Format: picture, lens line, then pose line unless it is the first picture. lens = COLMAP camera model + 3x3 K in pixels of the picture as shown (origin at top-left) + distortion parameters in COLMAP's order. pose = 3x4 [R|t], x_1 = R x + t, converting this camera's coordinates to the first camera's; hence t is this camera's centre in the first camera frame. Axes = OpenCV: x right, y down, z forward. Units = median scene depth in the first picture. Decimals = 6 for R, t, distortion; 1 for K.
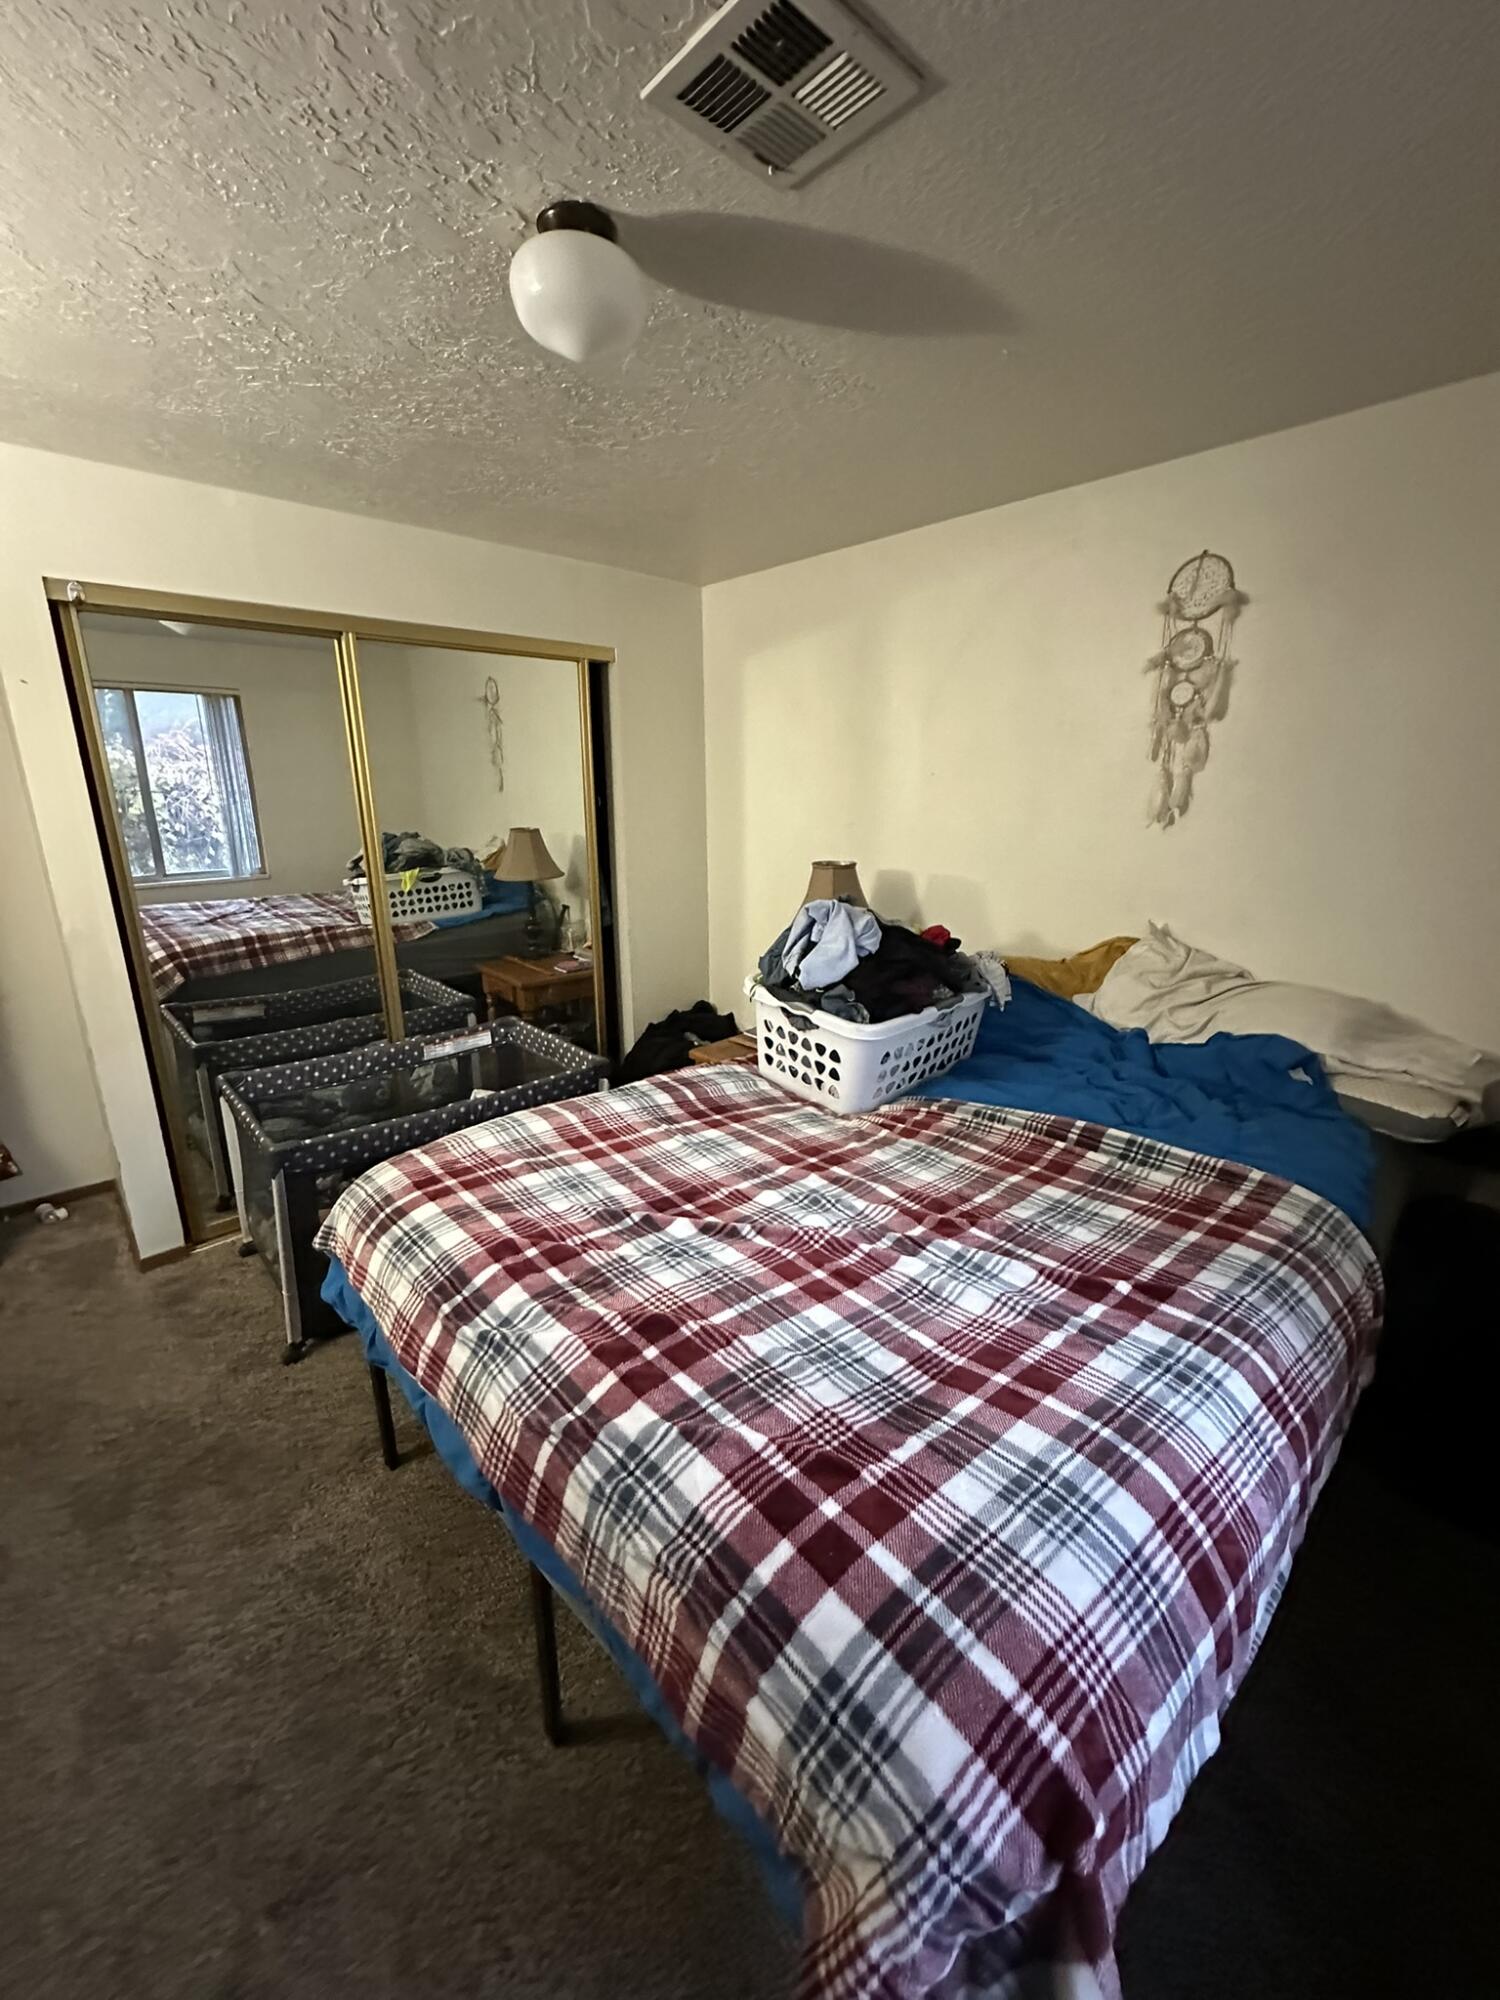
lens RADIAL K [[793.8, 0, 748.6], [0, 793.8, 1003.5], [0, 0, 1]] dist [-0.003608, -0.000494]
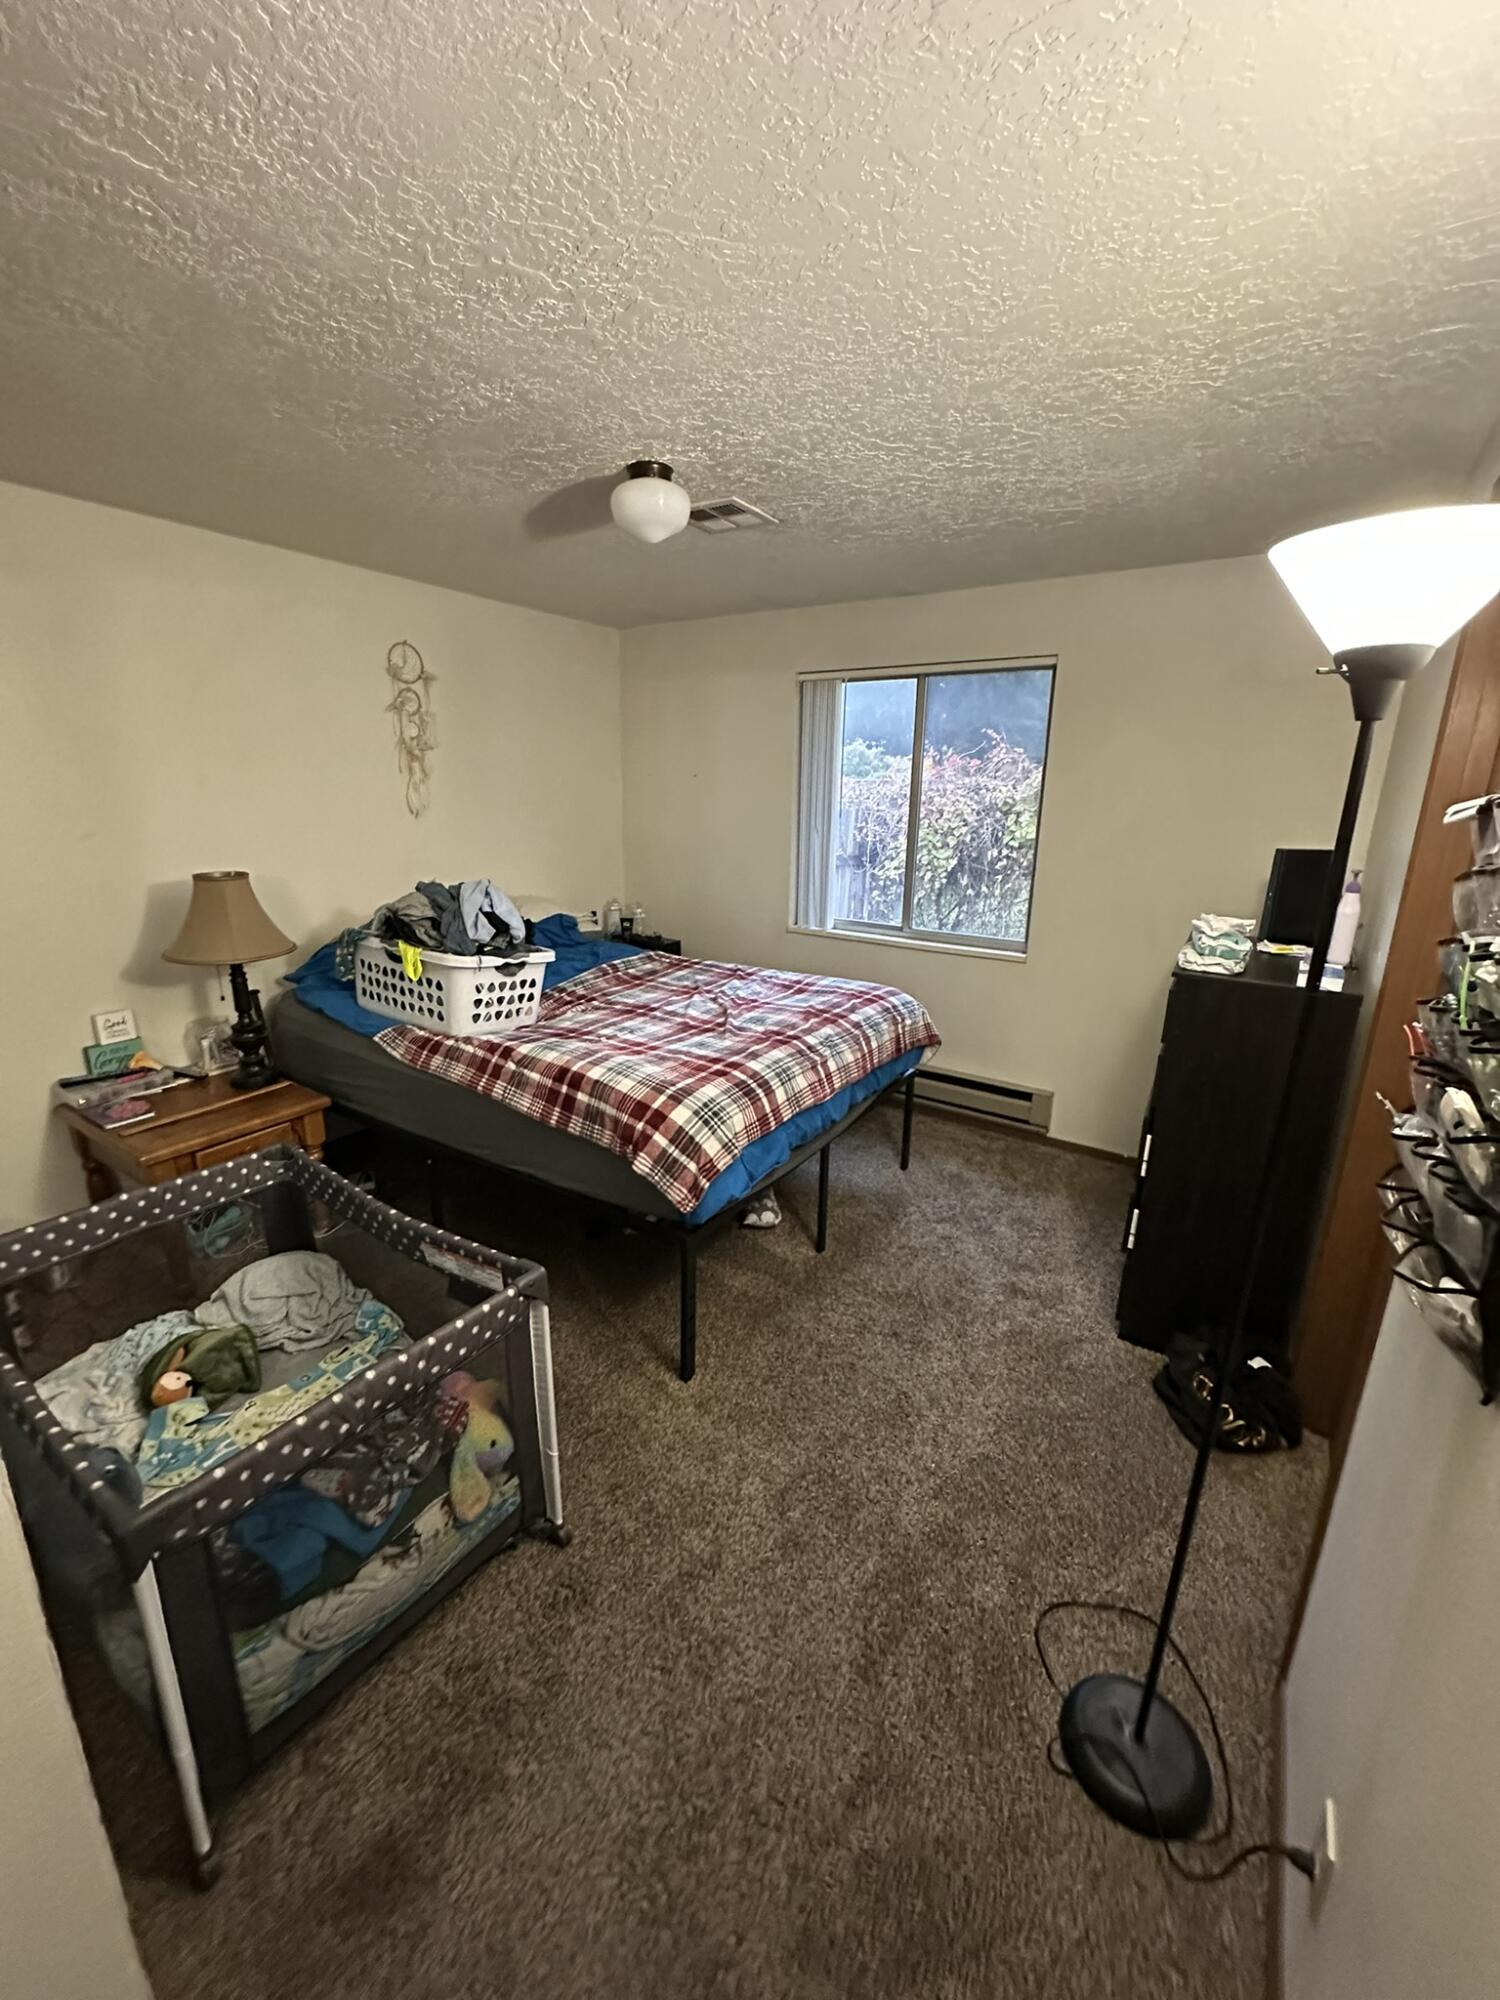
lens RADIAL K [[793.8, 0, 749.5], [0, 793.8, 999.4], [0, 0, 1]] dist [-0.003608, -0.000494]
pose [[-0.237147, -0.253955, 0.937693, -1.278238], [0.246459, 0.917921, 0.310931, -0.244223], [-0.939691, 0.304840, -0.155093, 0.839254]]
